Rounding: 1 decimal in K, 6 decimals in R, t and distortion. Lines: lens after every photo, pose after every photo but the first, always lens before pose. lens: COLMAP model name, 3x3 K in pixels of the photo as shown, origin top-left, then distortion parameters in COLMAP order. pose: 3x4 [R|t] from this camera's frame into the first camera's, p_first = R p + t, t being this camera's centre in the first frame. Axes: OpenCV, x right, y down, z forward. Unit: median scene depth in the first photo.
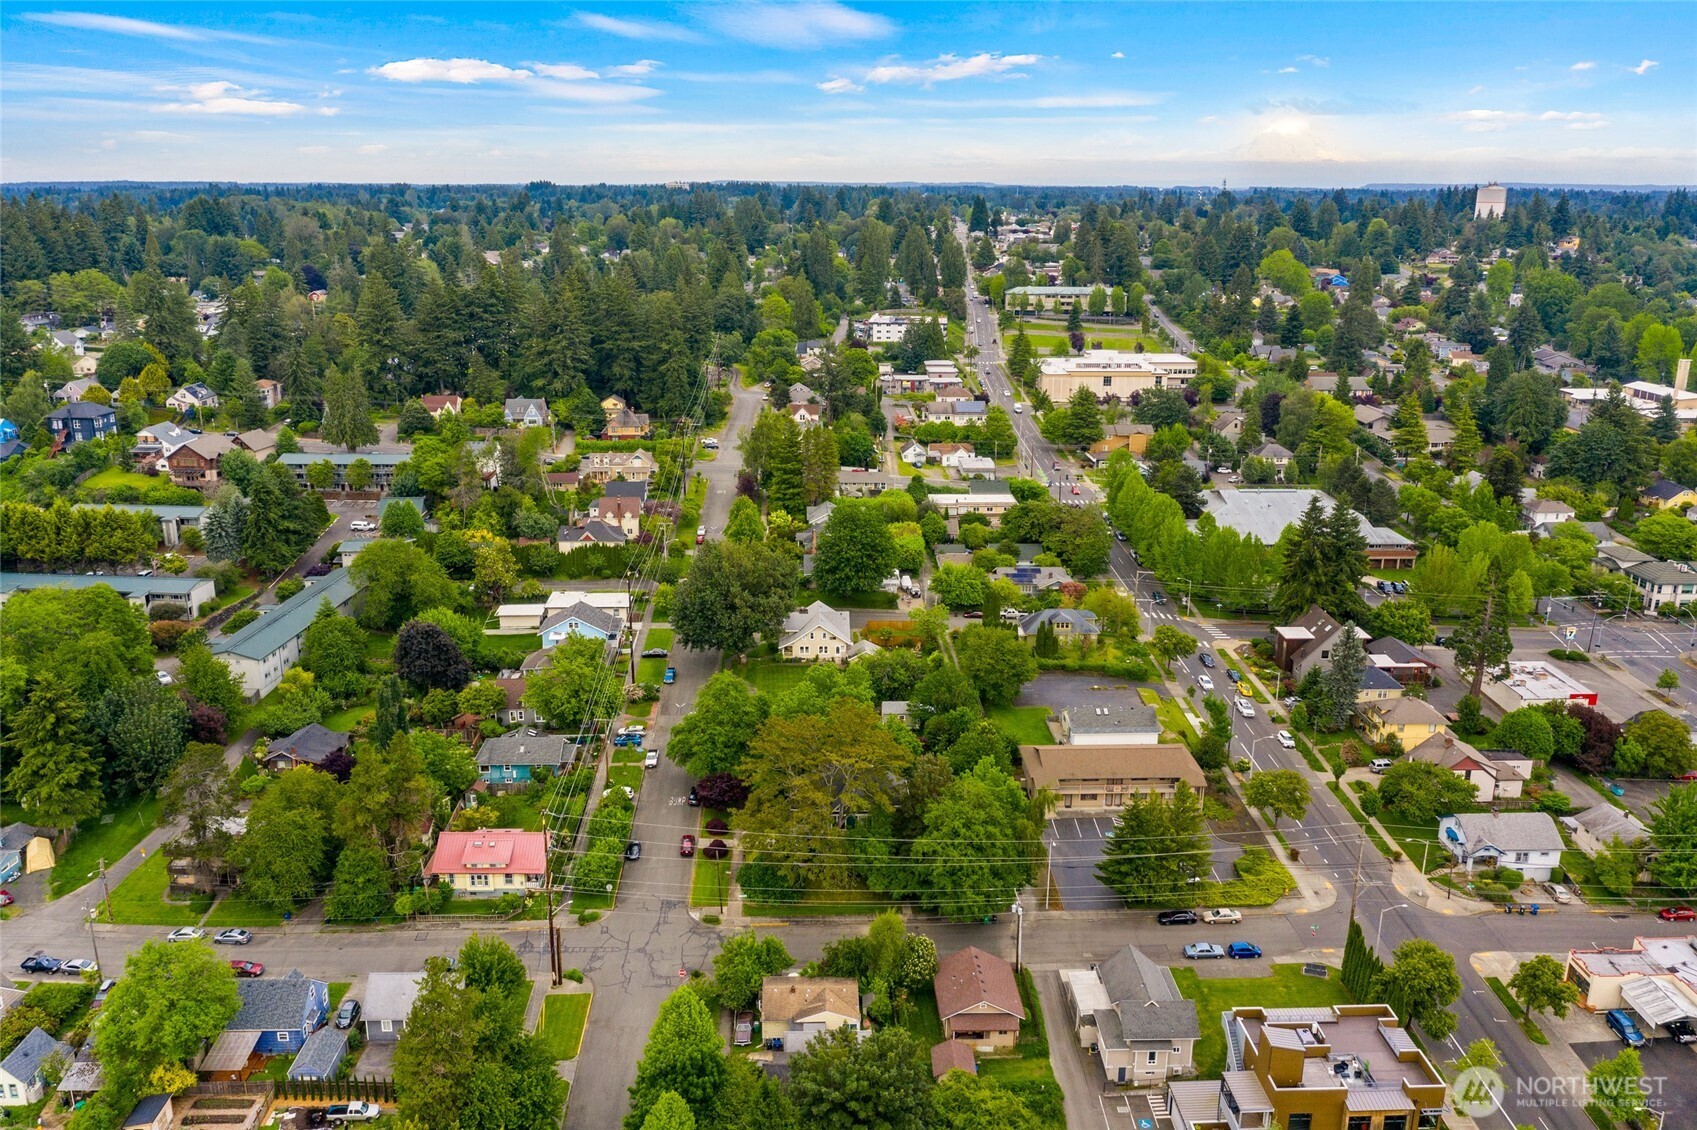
lens RADIAL K [[1304.6, 0, 848.5], [0, 1304.6, 565.0], [0, 0, 1]] dist [-0.016037, 0.009963]
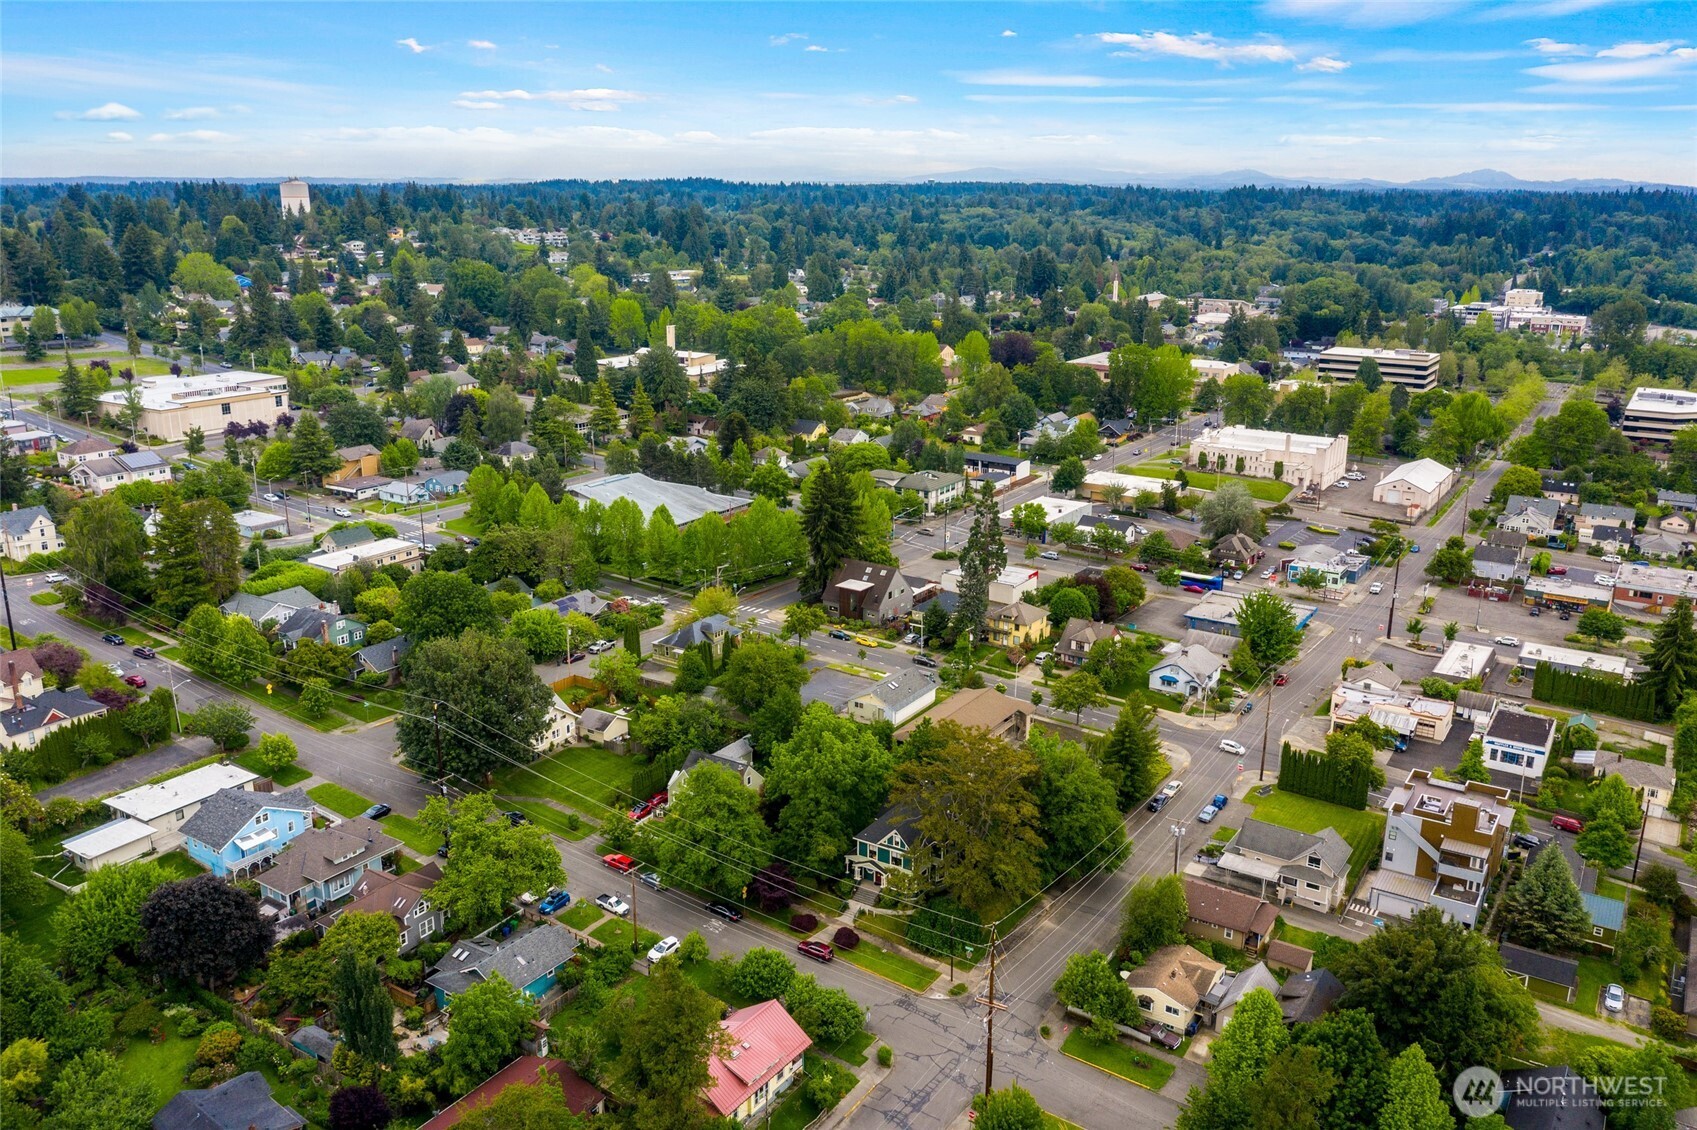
lens RADIAL K [[1304.6, 0, 848.5], [0, 1304.6, 565.0], [0, 0, 1]] dist [-0.016037, 0.009963]
pose [[0.590148, -0.226590, 0.774843, -0.475862], [0.223832, 0.968099, 0.112626, -0.083188], [-0.775645, 0.106969, 0.622040, 0.273715]]
